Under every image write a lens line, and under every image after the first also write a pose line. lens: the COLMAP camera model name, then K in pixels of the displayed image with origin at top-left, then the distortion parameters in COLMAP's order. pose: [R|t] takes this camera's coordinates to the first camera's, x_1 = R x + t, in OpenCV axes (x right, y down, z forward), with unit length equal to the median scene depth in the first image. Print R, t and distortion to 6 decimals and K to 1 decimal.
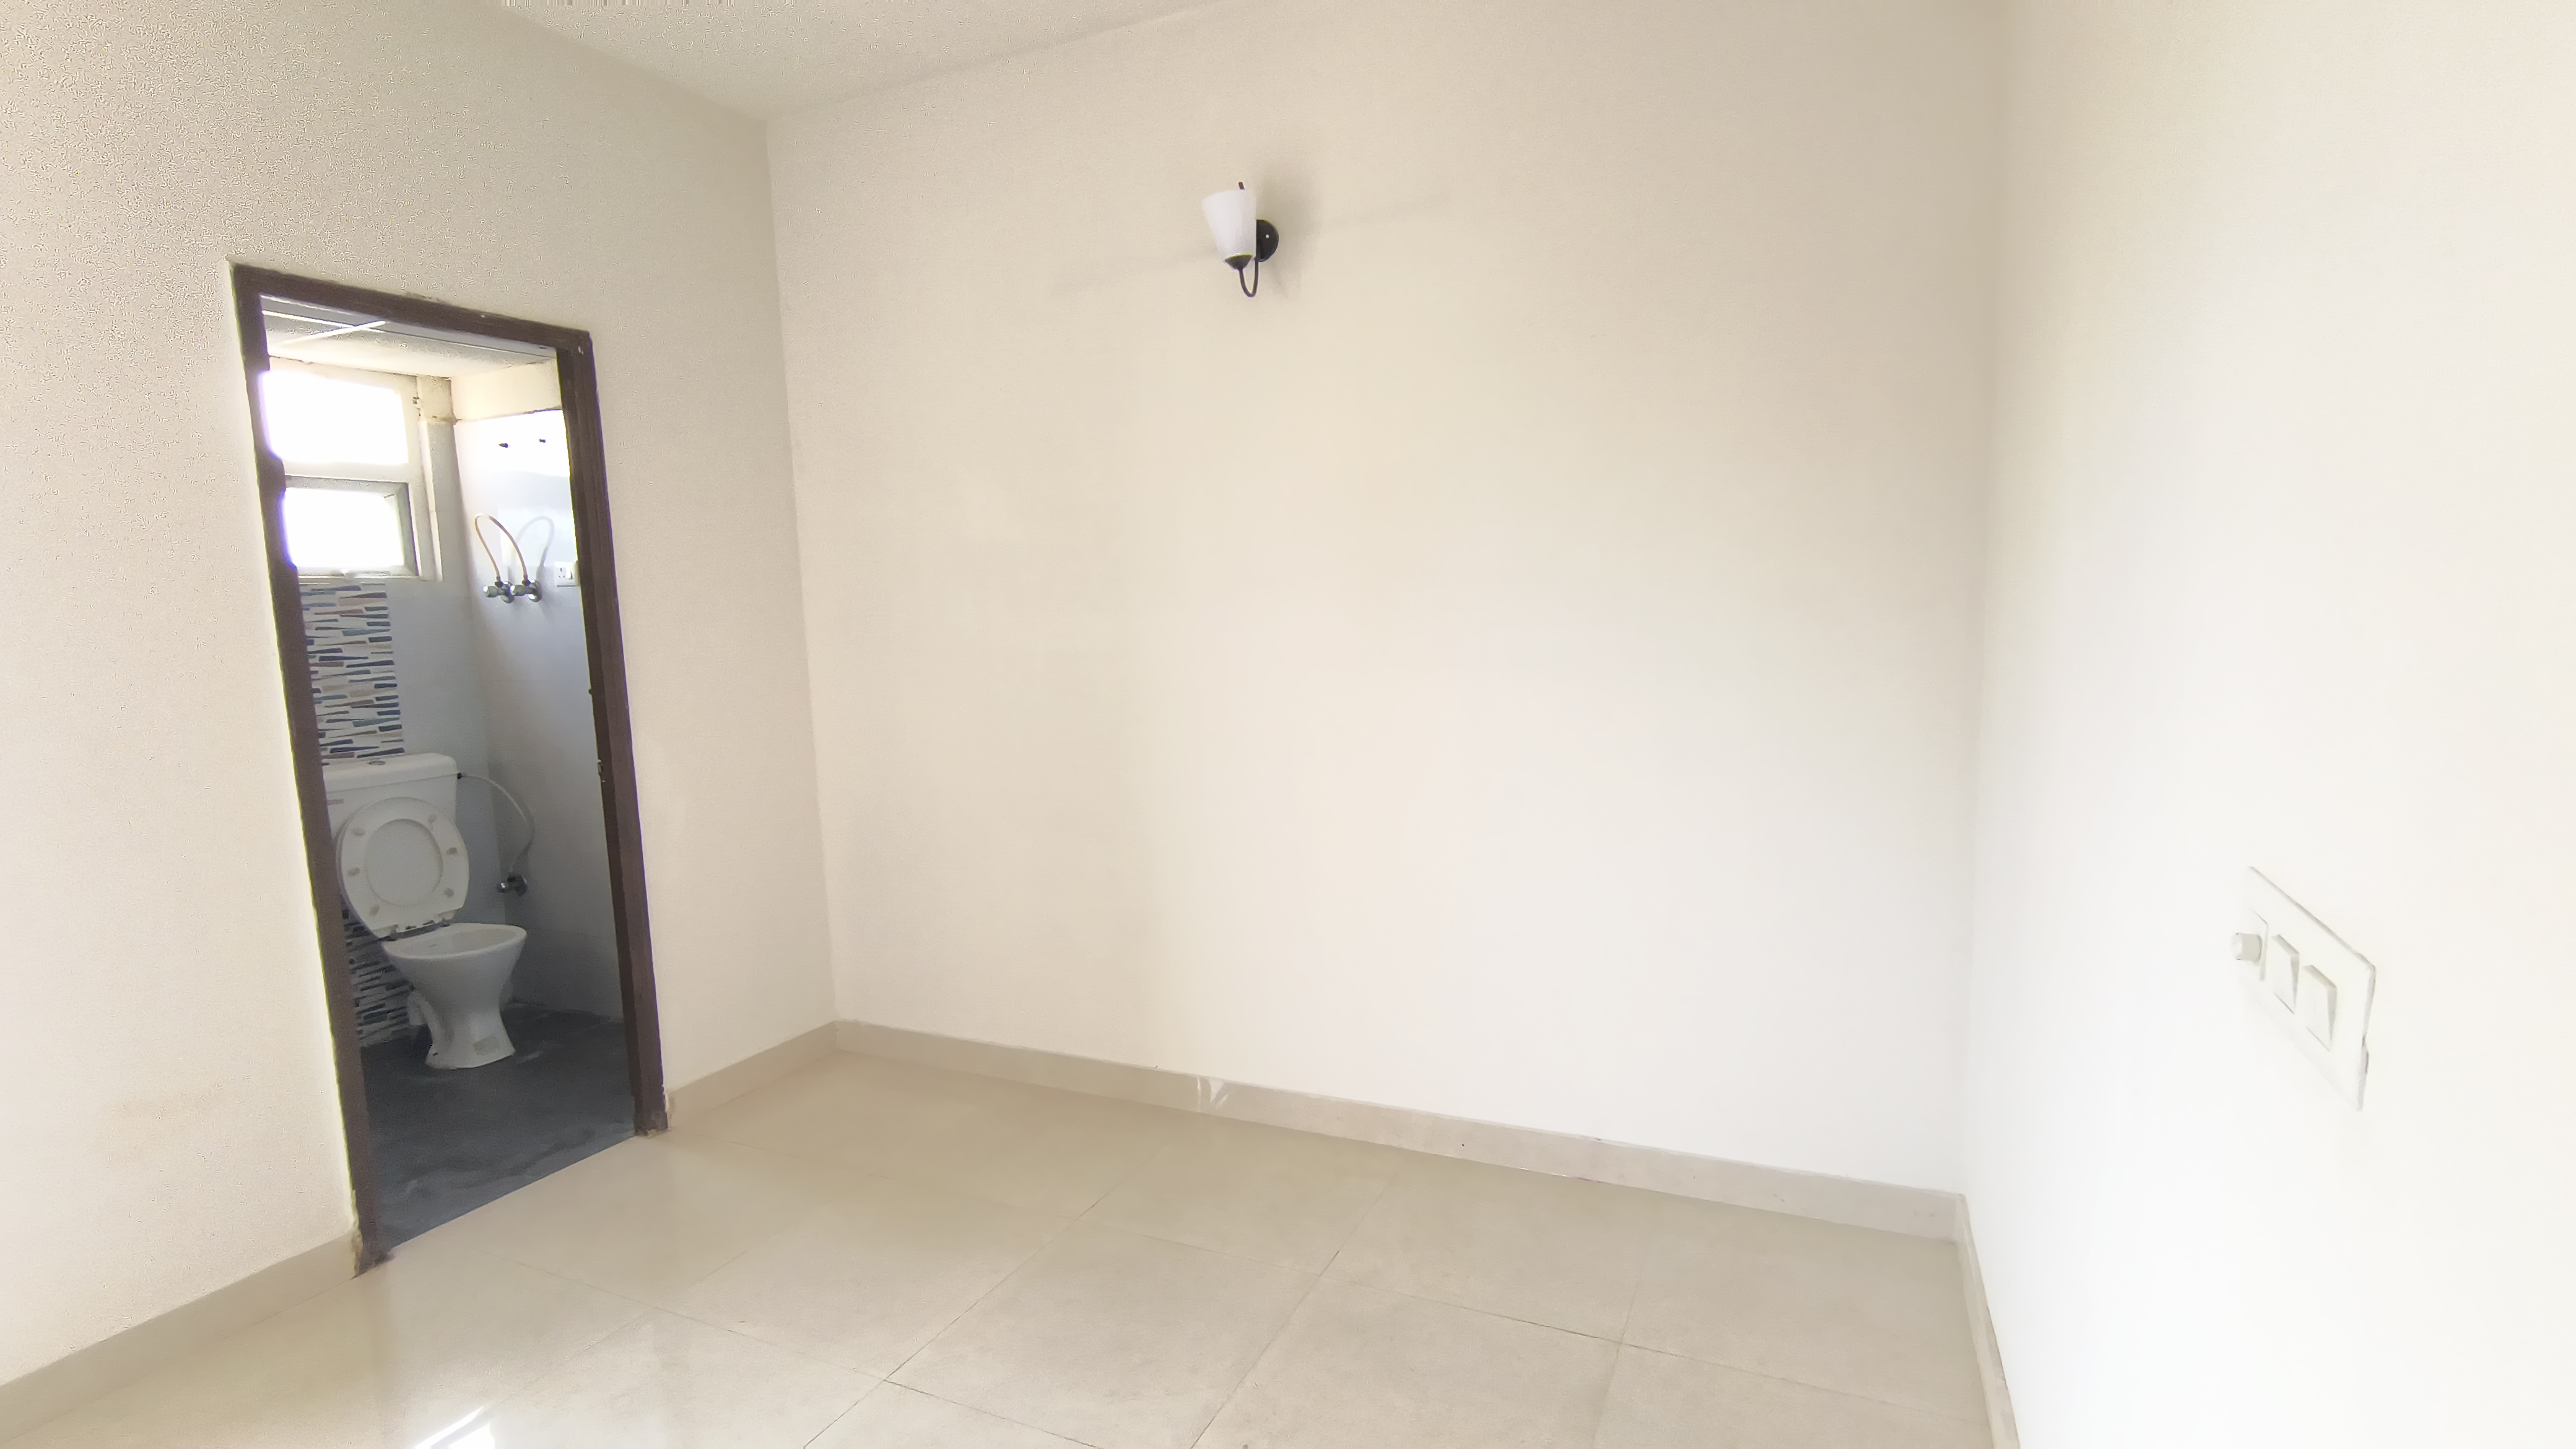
lens RADIAL K [[1184.7, 0, 1294.1], [0, 1184.7, 730.8], [0, 0, 1]] dist [0.000730, 0.000040]
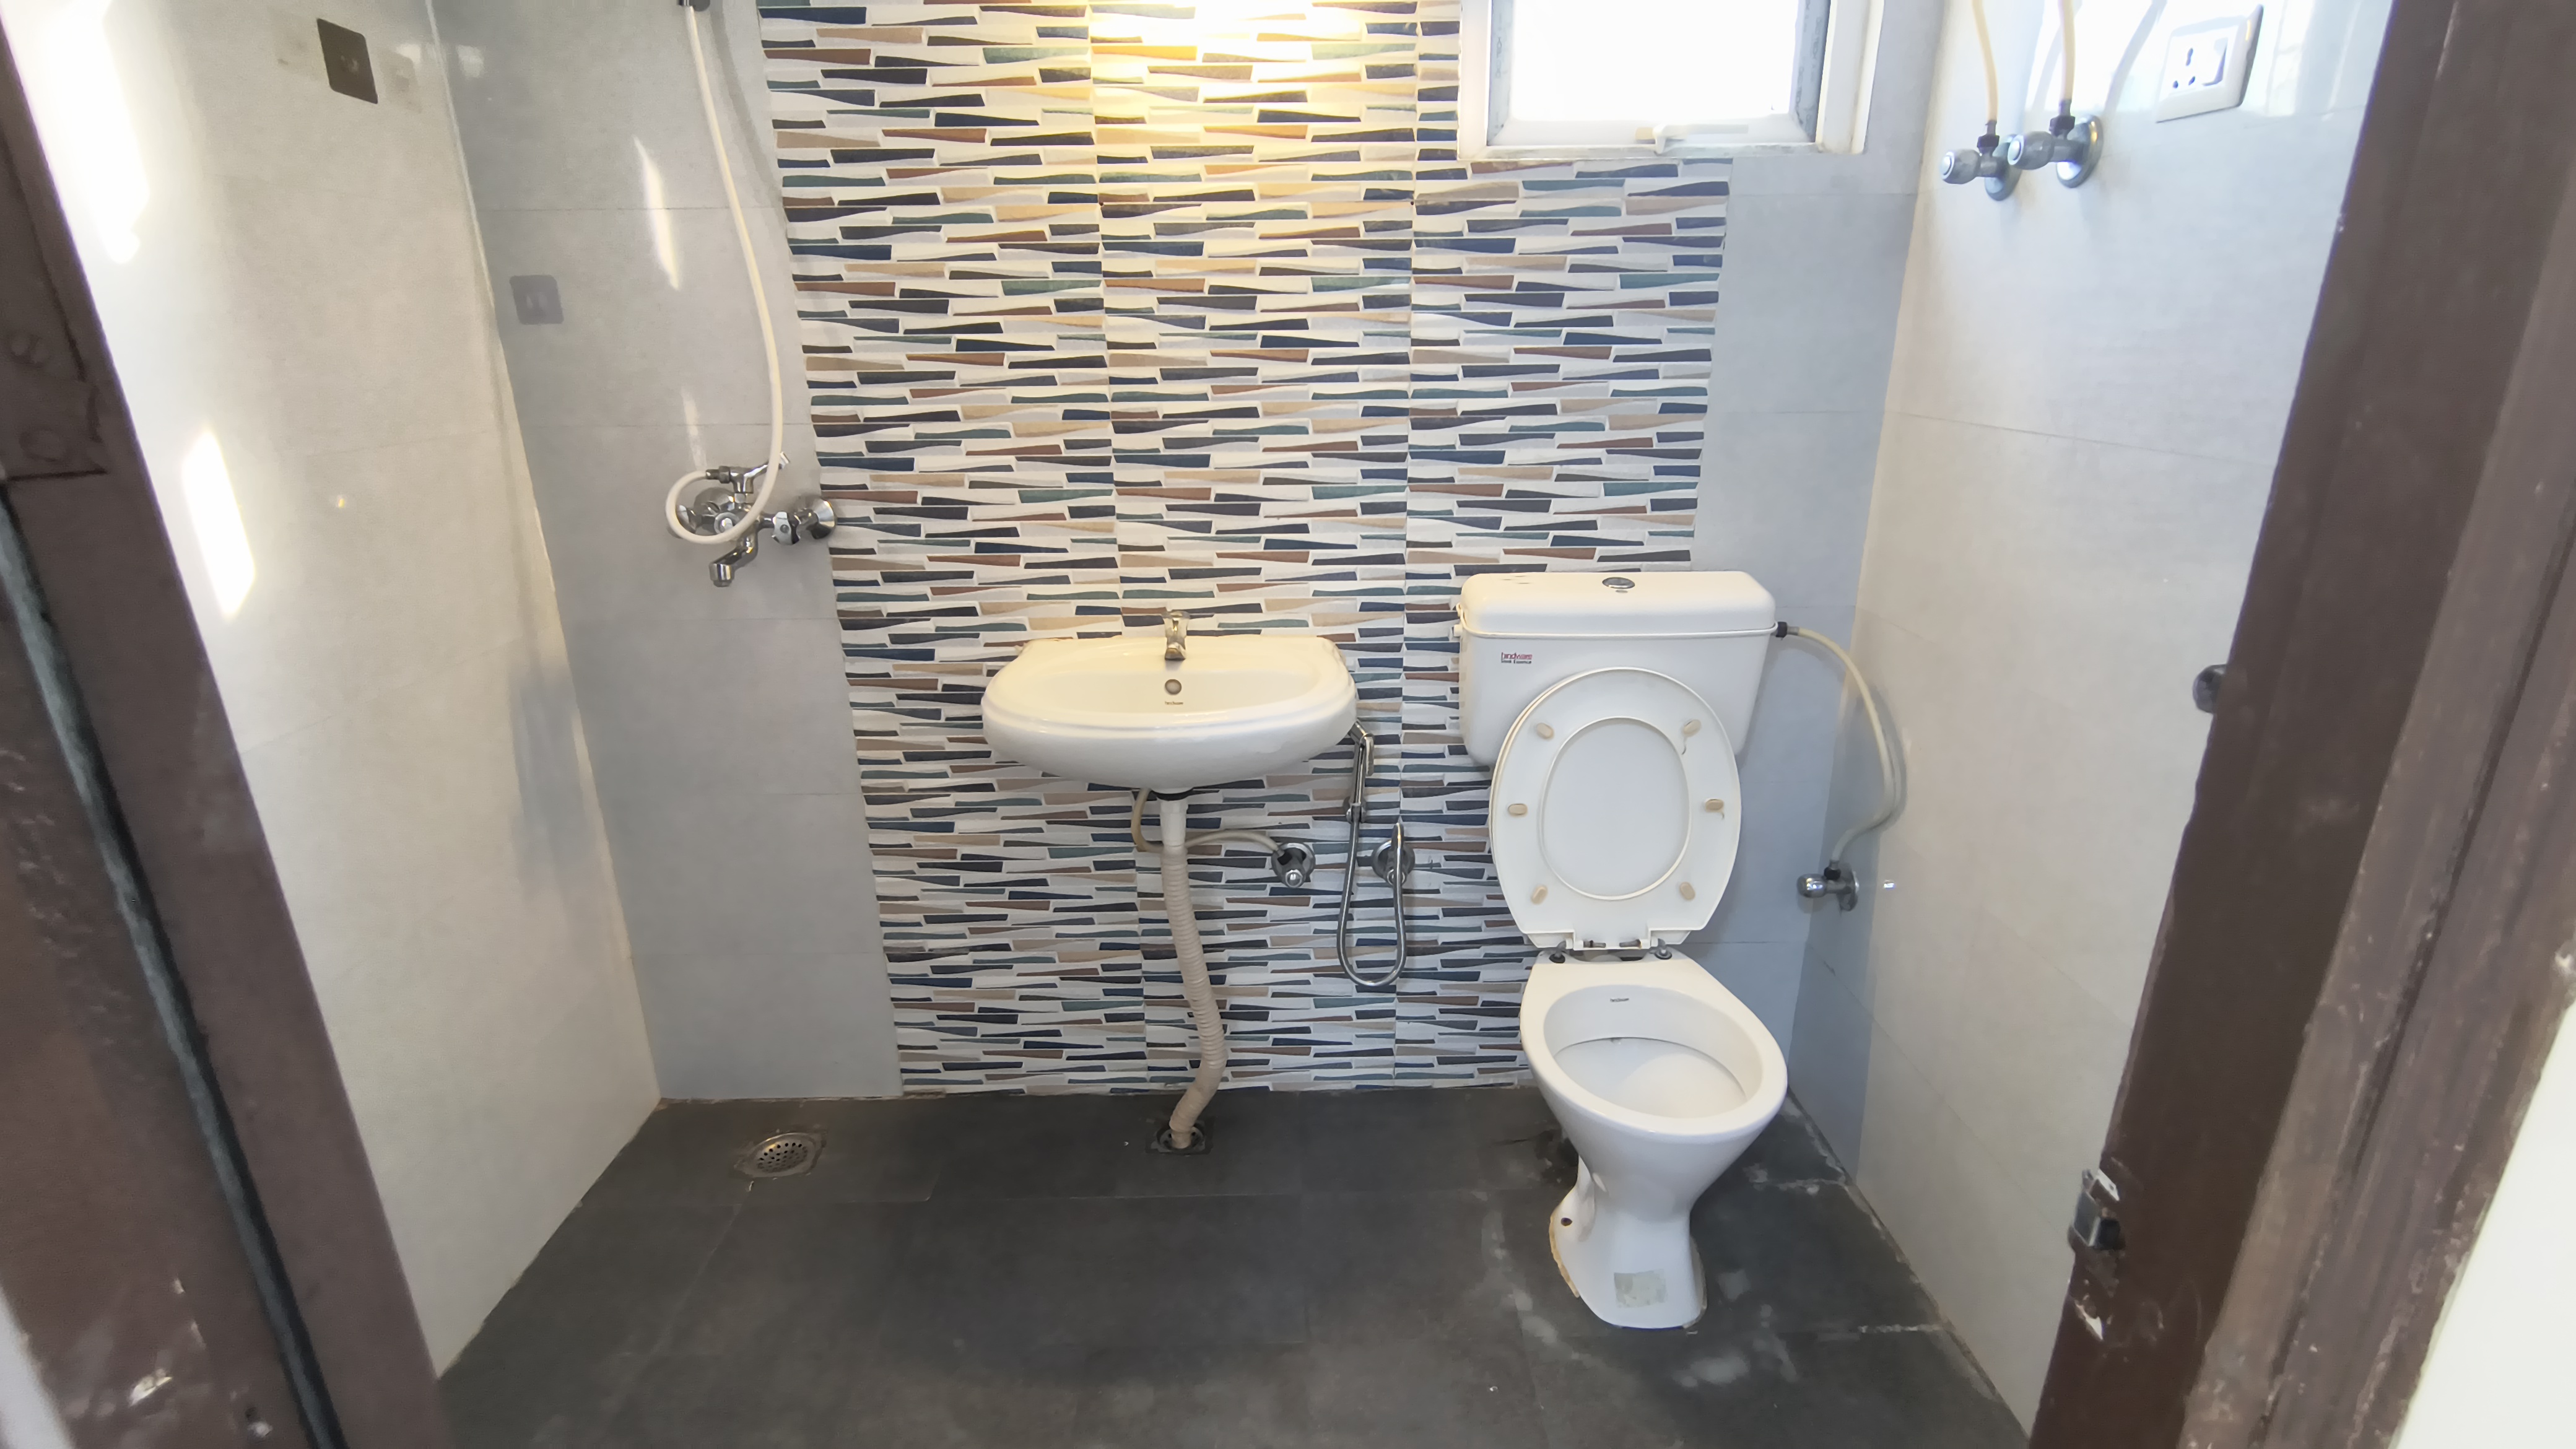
lens RADIAL K [[1184.7, 0, 1290.2], [0, 1184.7, 729.2], [0, 0, 1]] dist [0.000730, 0.000040]
pose [[0.418930, 0.318347, -0.850384, -0.409332], [-0.107804, 0.947341, 0.301535, -0.042170], [0.901596, -0.034648, 0.431188, 0.667976]]
